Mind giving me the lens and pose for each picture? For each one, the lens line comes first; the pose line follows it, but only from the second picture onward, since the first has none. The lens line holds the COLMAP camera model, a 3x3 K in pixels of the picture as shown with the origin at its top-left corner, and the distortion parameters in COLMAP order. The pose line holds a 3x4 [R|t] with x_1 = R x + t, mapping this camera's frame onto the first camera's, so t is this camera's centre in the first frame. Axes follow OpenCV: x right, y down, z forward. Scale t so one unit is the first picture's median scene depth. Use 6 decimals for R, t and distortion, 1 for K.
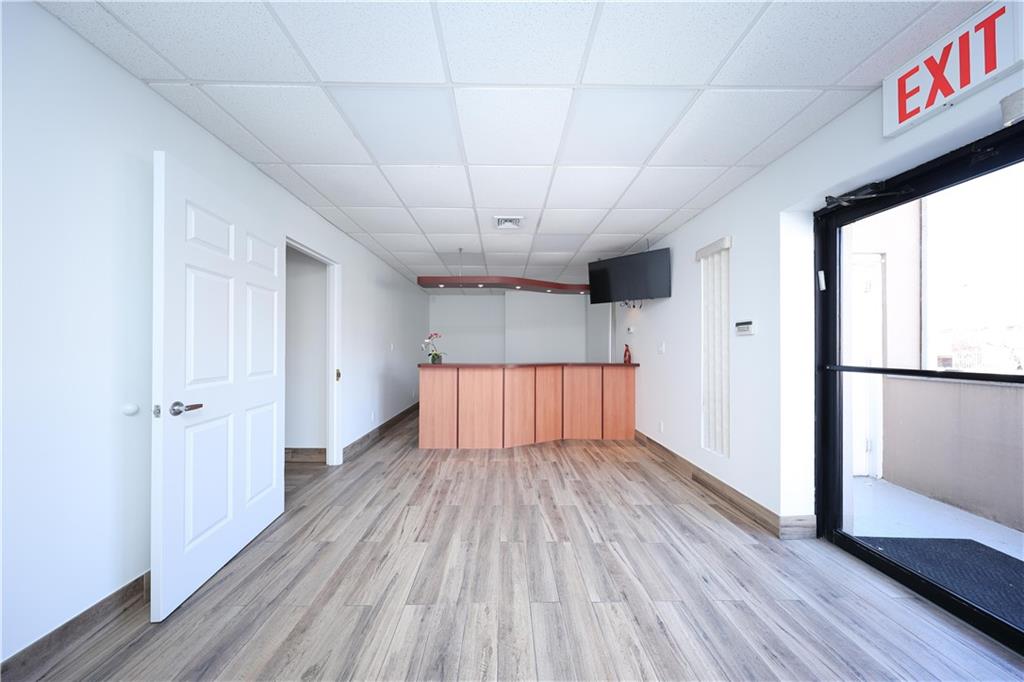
lens RADIAL K [[295.2, 0, 505.2], [0, 295.2, 344.1], [0, 0, 1]] dist [-0.000079, -0.000049]
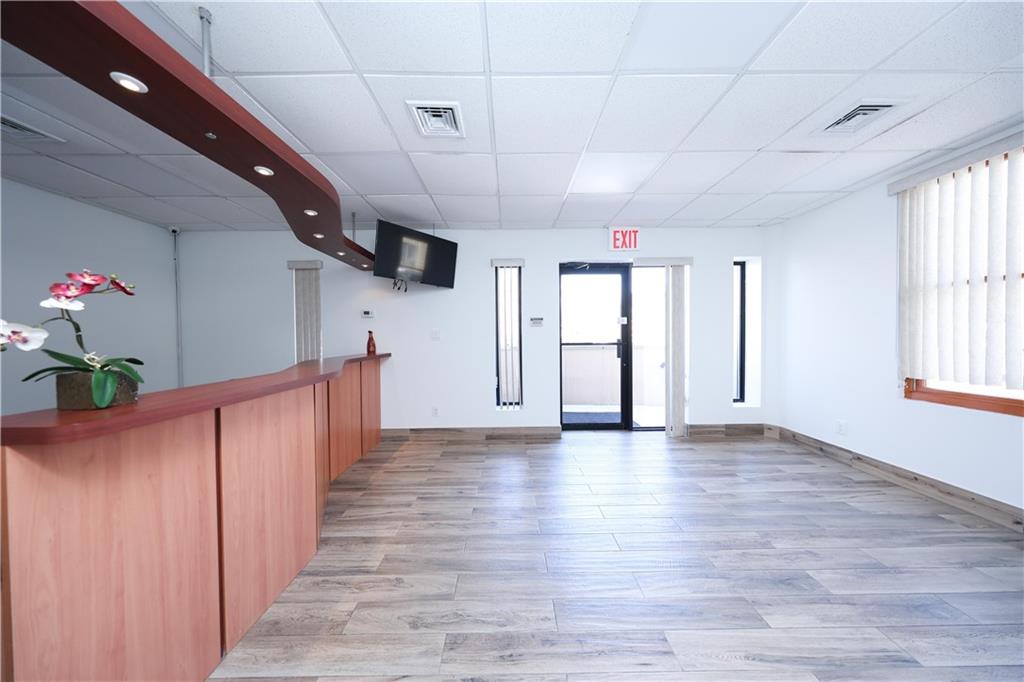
lens RADIAL K [[295.2, 0, 507.0], [0, 295.2, 338.4], [0, 0, 1]] dist [-0.000079, -0.000049]
pose [[0.007927, -0.016218, 0.999837, -0.562299], [-0.004856, 0.999856, 0.016257, 0.006062], [-0.999957, -0.004984, 0.007847, 0.831828]]
